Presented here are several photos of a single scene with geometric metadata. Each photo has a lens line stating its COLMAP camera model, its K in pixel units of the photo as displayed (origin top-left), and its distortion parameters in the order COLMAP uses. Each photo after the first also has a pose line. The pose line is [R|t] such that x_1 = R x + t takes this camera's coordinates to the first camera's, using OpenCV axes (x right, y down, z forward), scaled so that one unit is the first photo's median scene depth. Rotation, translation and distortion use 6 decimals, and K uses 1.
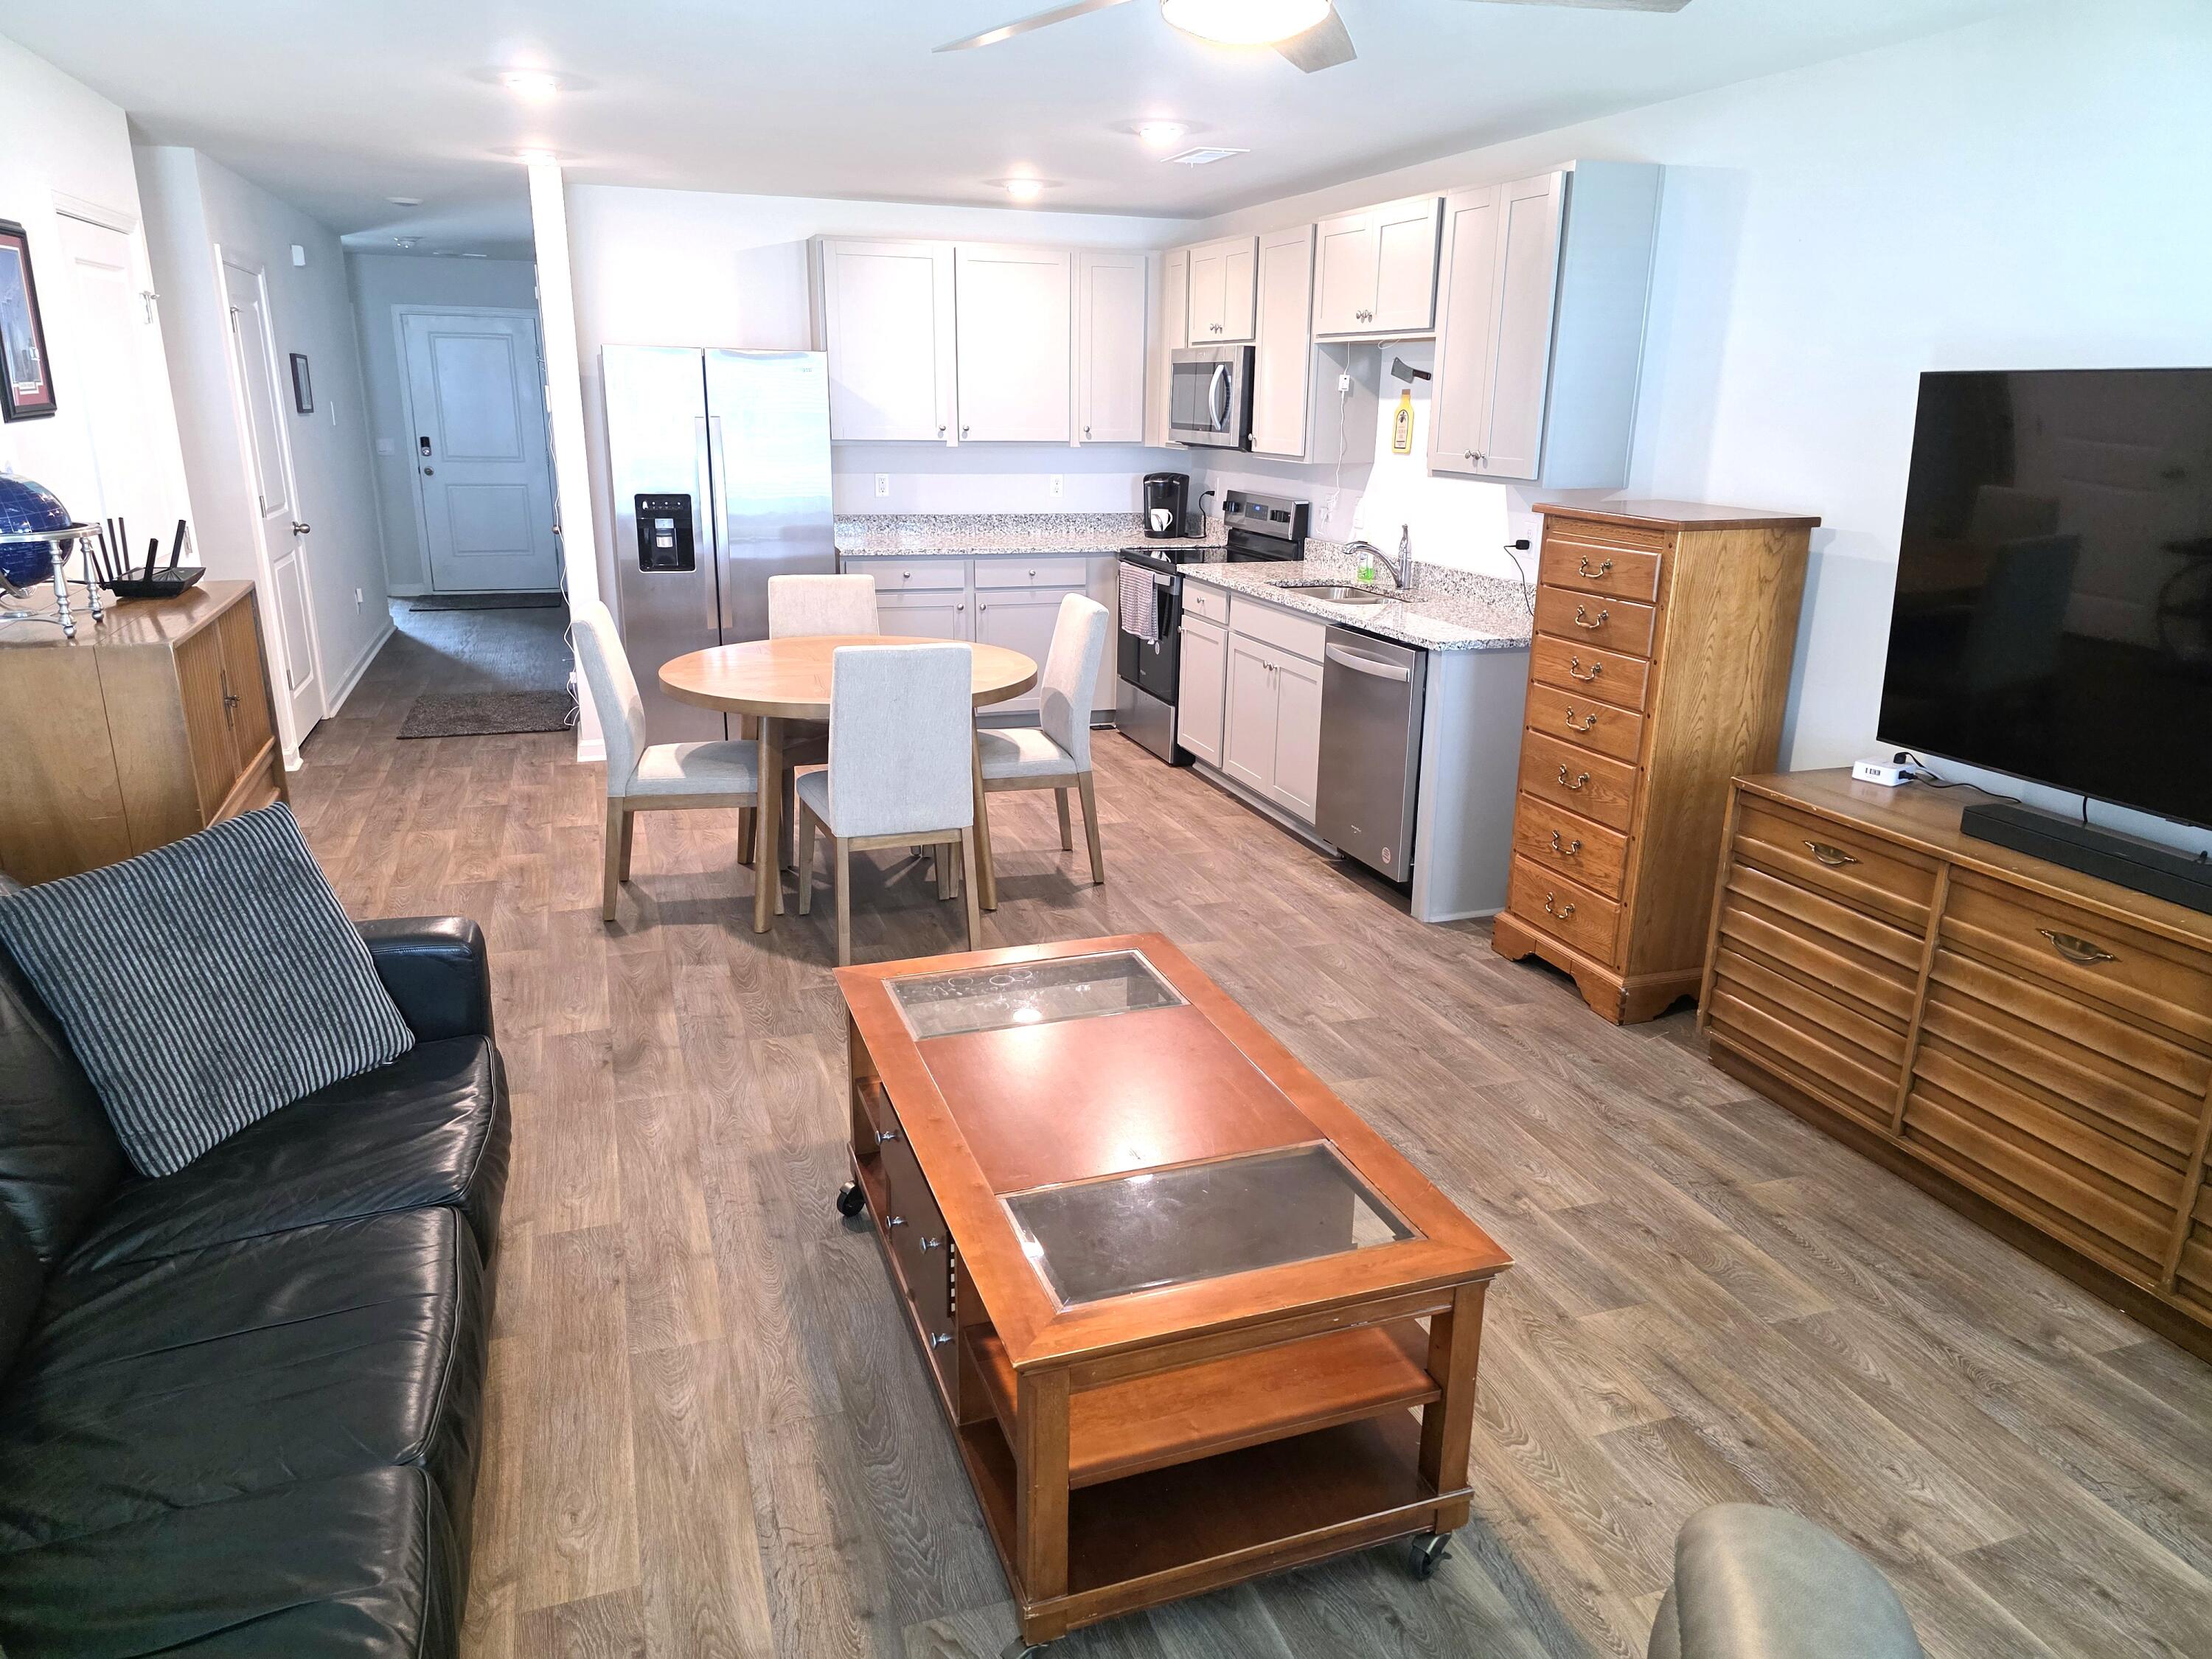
lens RADIAL K [[1481.9, 0, 1106.0], [0, 1481.9, 829.5], [0, 0, 1]] dist [0.020478, -0.000233]
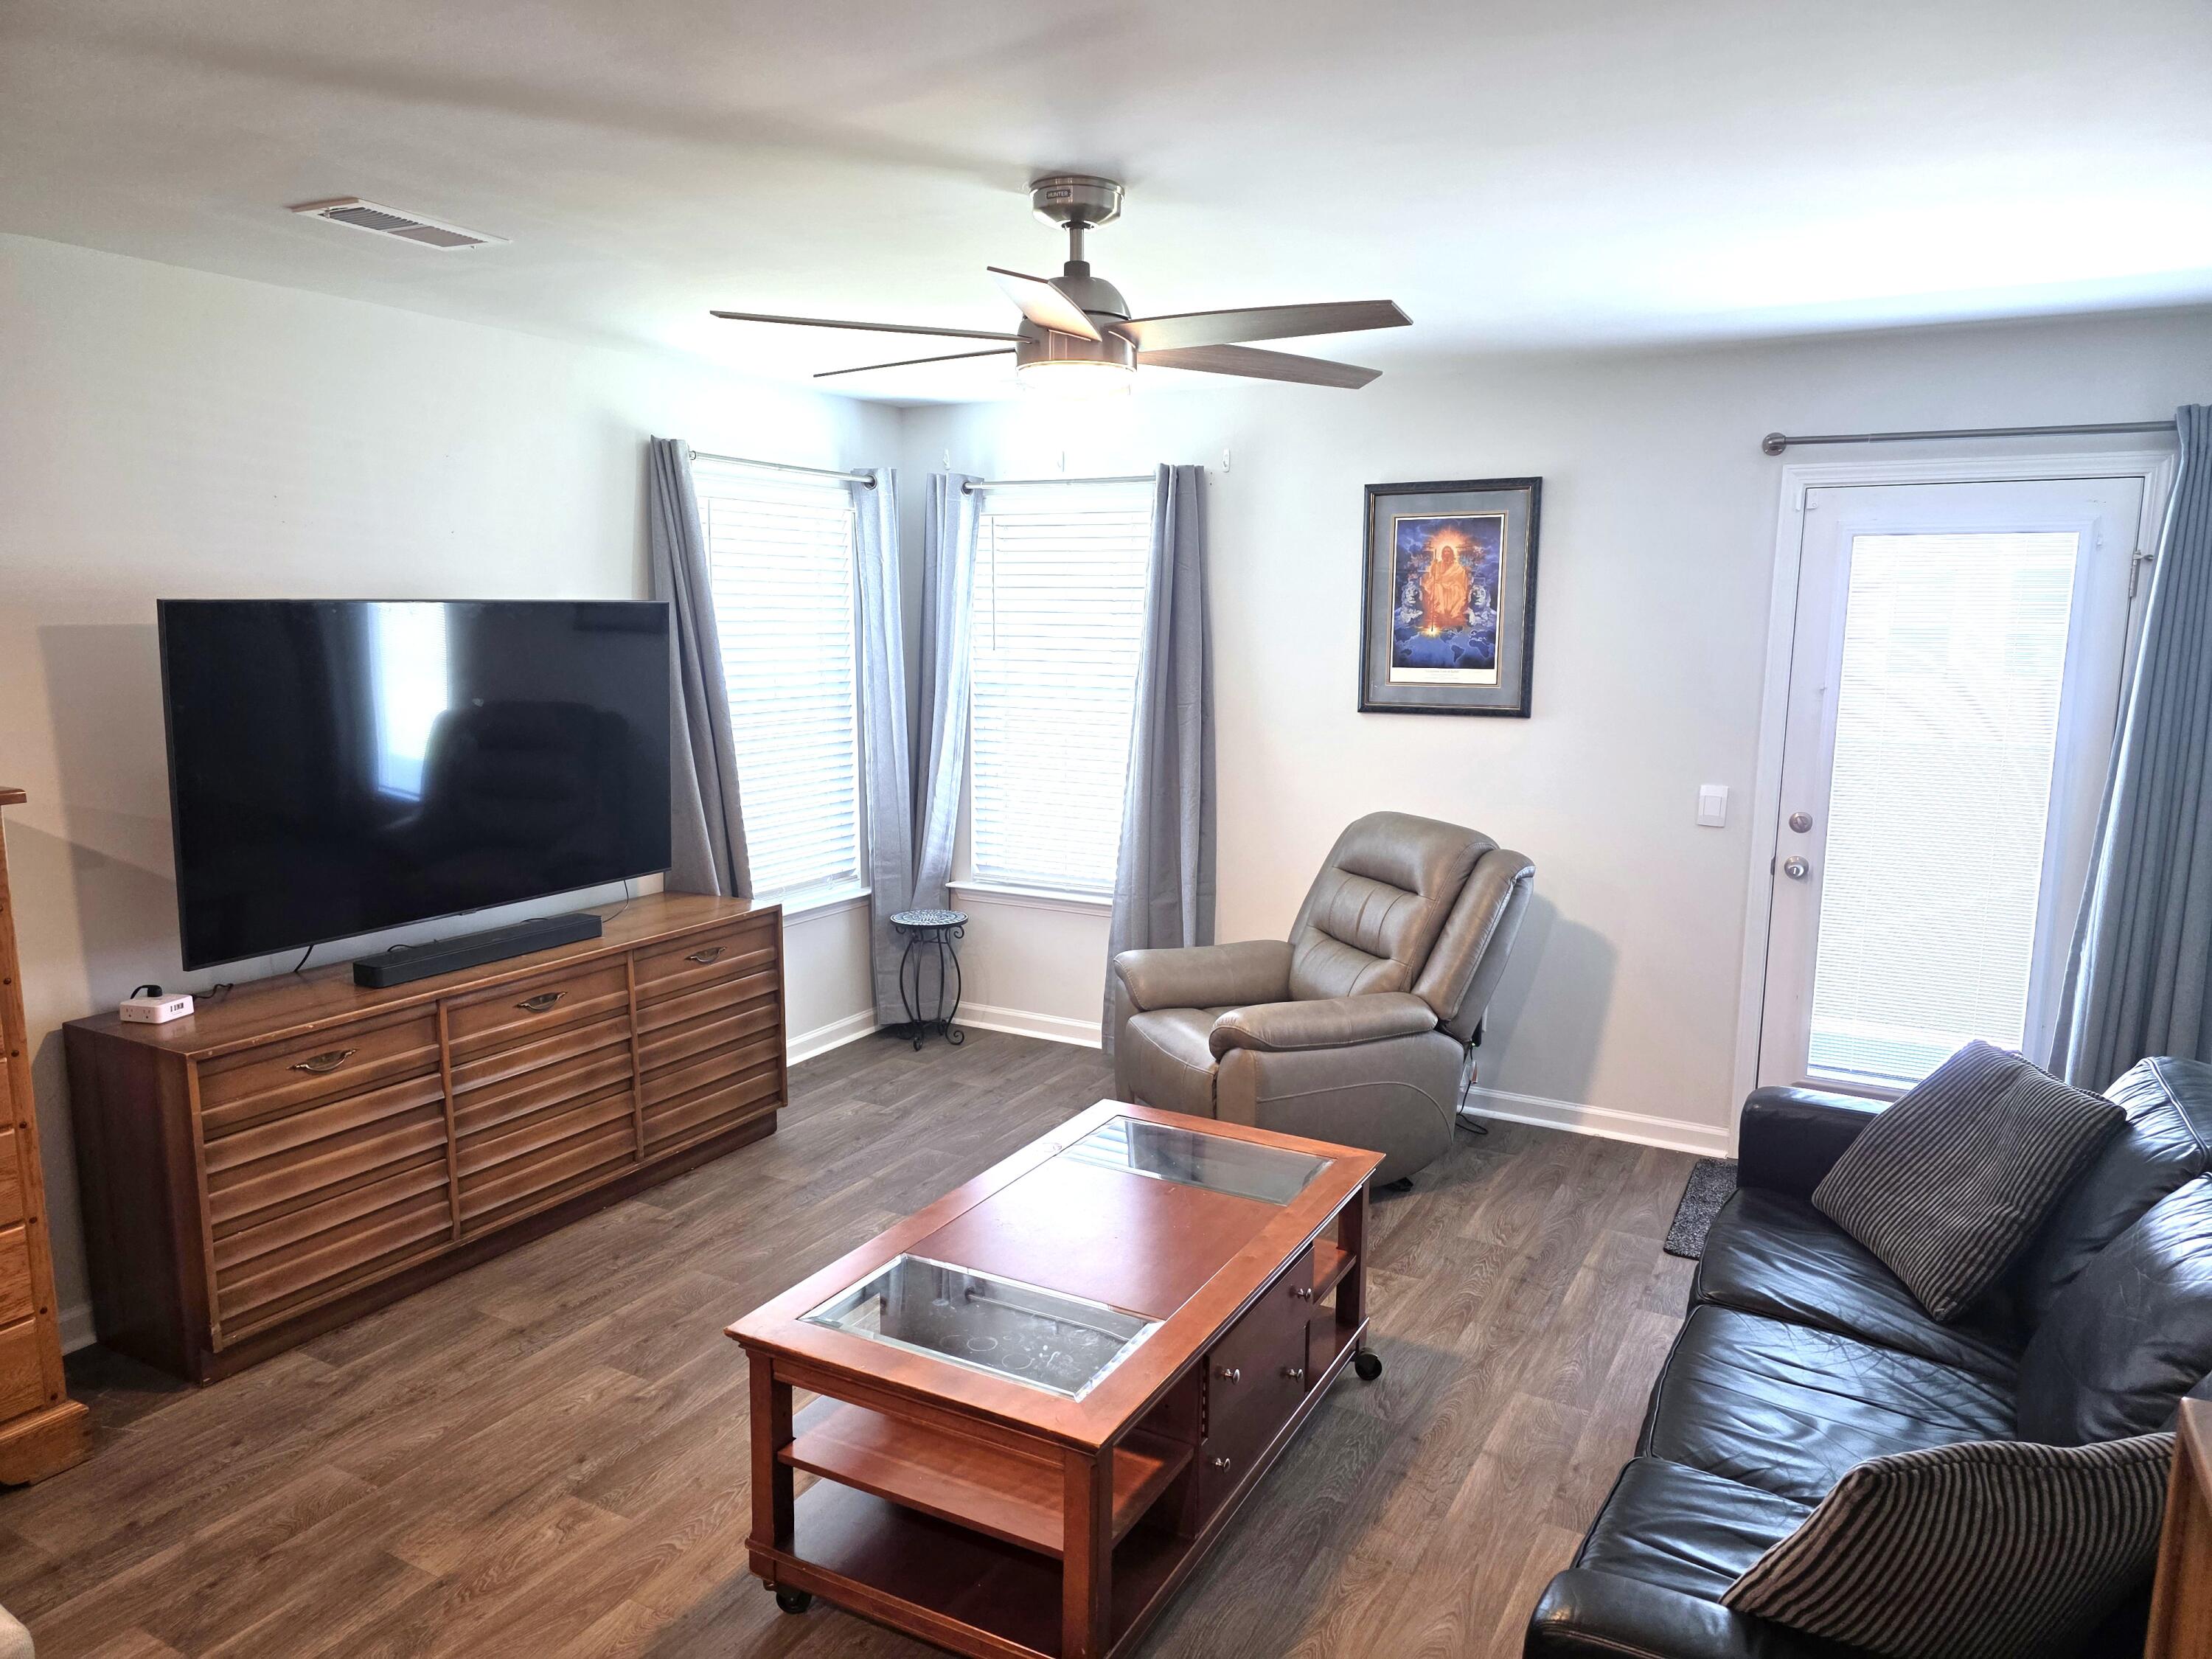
lens RADIAL K [[1481.9, 0, 1106.0], [0, 1481.9, 829.5], [0, 0, 1]] dist [0.020478, -0.000233]
pose [[-0.667071, -0.131928, 0.733220, -0.320761], [0.196210, 0.918336, 0.343744, -0.201603], [-0.718692, 0.373167, -0.586710, 0.621449]]
